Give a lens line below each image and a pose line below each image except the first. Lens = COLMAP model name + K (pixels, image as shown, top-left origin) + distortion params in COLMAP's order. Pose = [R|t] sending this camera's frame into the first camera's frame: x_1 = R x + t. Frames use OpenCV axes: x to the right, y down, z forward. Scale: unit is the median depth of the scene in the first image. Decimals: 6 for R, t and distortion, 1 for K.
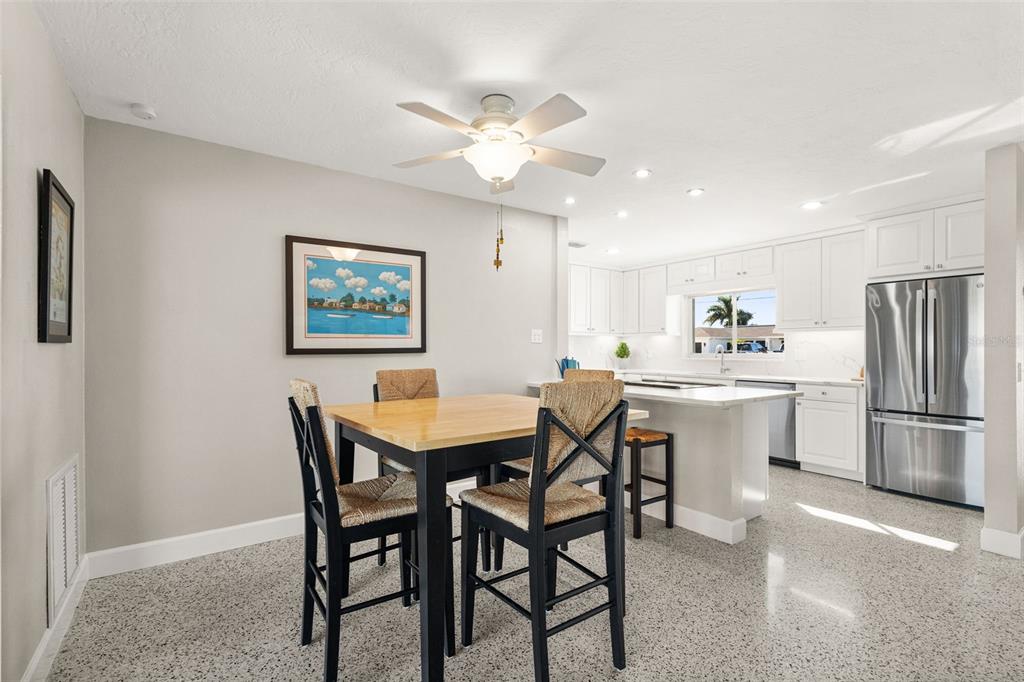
lens RADIAL K [[463.0, 0, 513.8], [0, 463.0, 343.2], [0, 0, 1]] dist [-0.000431, 0.000487]
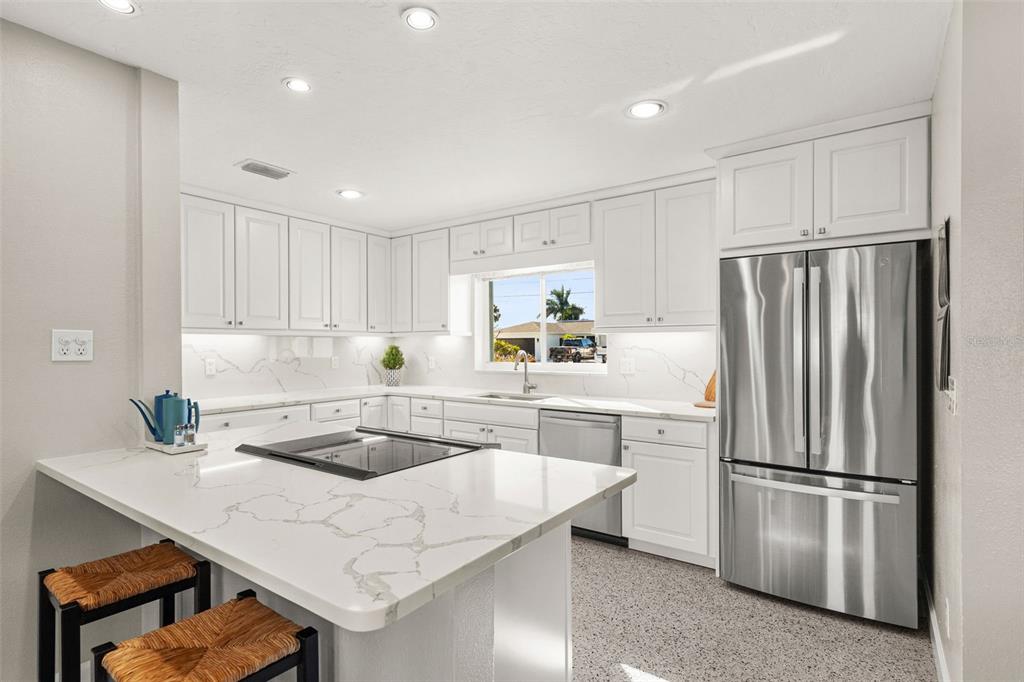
lens RADIAL K [[509.3, 0, 511.6], [0, 509.3, 334.6], [0, 0, 1]] dist [0.000753, 0.000278]
pose [[0.945117, 0.000173, 0.326731, 0.239318], [0.002041, 0.999977, -0.006434, -0.018475], [-0.326725, 0.006748, 0.945095, 0.390221]]
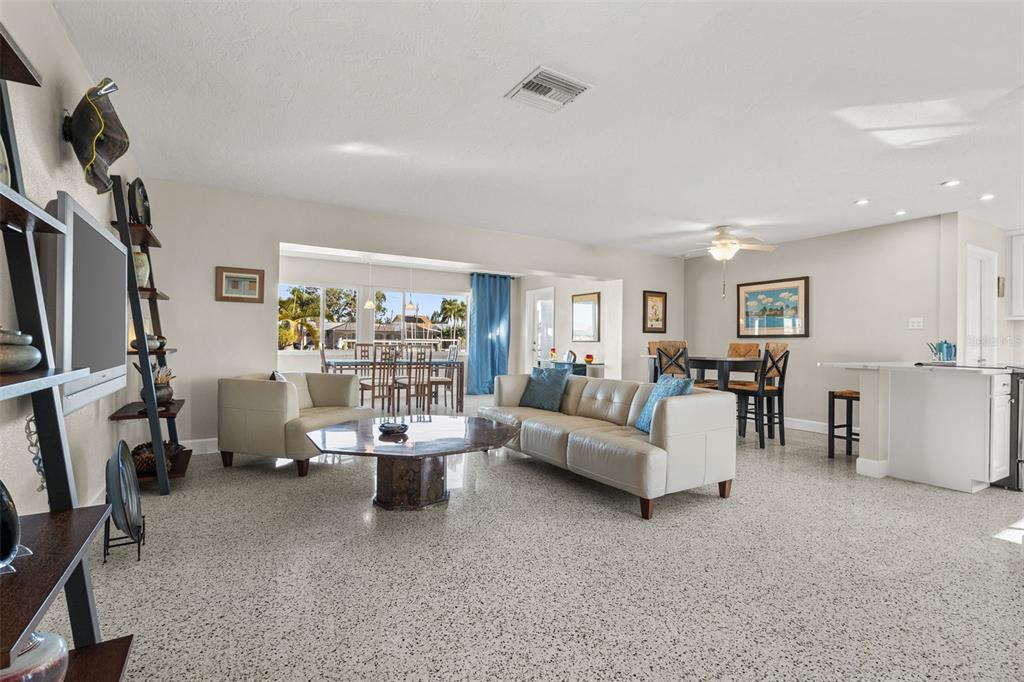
lens RADIAL K [[463.0, 0, 513.8], [0, 463.0, 343.2], [0, 0, 1]] dist [-0.000431, 0.000487]
pose [[-0.067655, -0.001583, -0.997708, 1.149330], [-0.005684, 0.999983, -0.001201, 0.037999], [0.997693, 0.005590, -0.067663, 0.046576]]
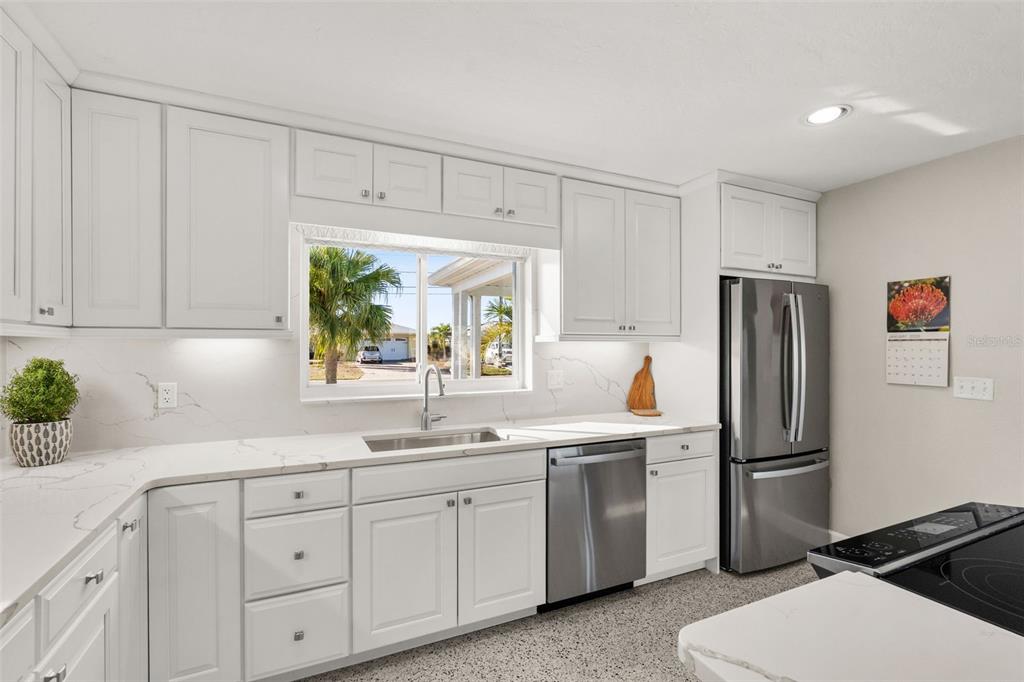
lens RADIAL K [[449.5, 0, 511.1], [0, 449.5, 344.9], [0, 0, 1]] dist [-0.000435, 0.000074]
pose [[0.181763, 0.008910, 0.983302, 0.054666], [-0.010525, 0.999919, -0.007116, -0.016455], [-0.983286, -0.009056, 0.181842, 1.056886]]
